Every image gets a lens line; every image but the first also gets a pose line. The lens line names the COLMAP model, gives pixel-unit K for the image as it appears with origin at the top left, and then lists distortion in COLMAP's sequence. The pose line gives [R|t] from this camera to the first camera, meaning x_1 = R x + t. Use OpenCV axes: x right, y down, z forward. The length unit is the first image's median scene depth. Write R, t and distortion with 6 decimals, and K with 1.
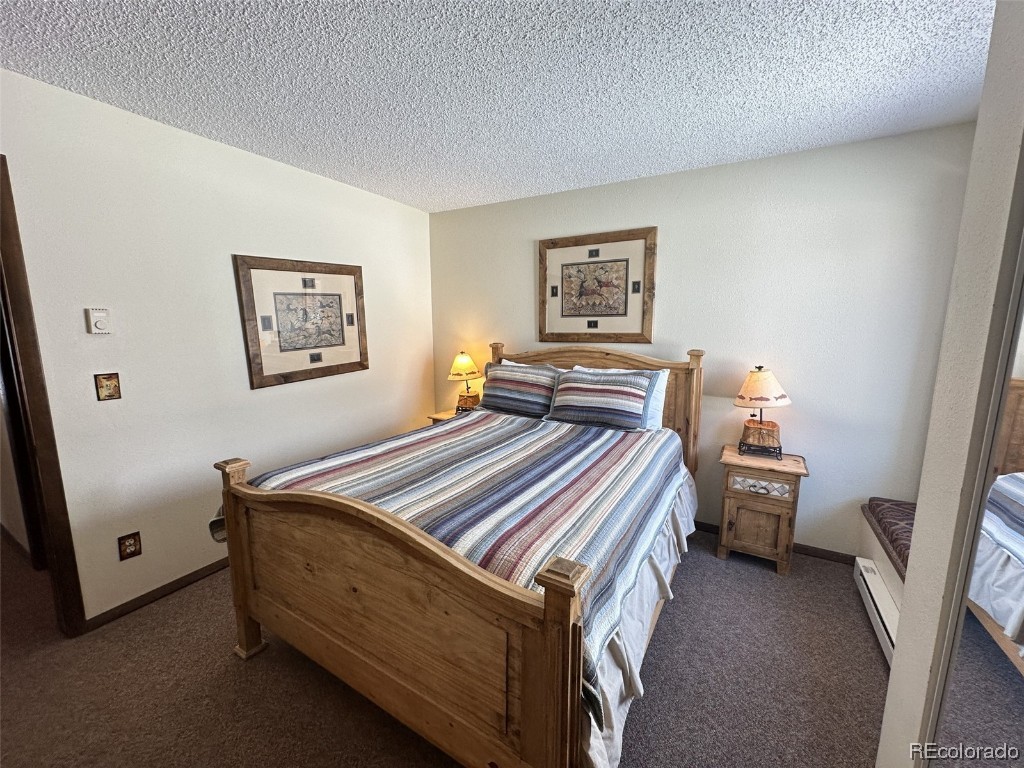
lens RADIAL K [[409.3, 0, 511.8], [0, 409.3, 384.7], [0, 0, 1]] dist [-0.003699, 0.000153]
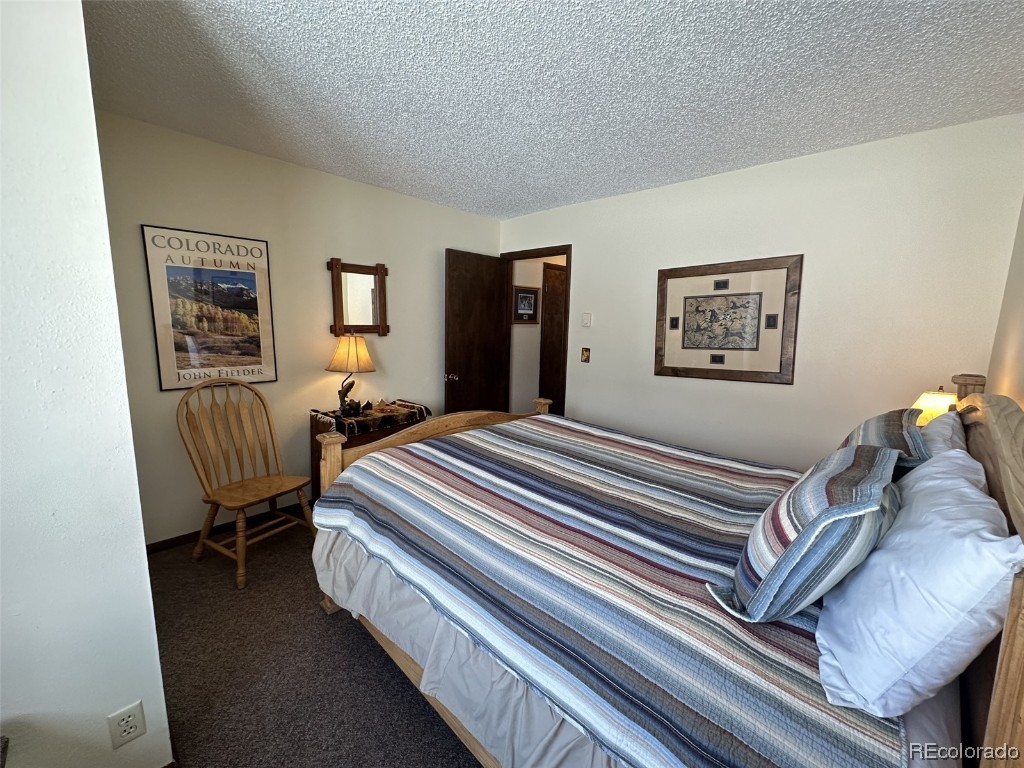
lens RADIAL K [[409.3, 0, 512.6], [0, 409.3, 386.4], [0, 0, 1]] dist [-0.003699, 0.000153]
pose [[-0.231571, 0.149139, -0.961318, 0.587146], [-0.172611, 0.966200, 0.191477, -0.102858], [0.957382, 0.210274, -0.198001, 0.710943]]
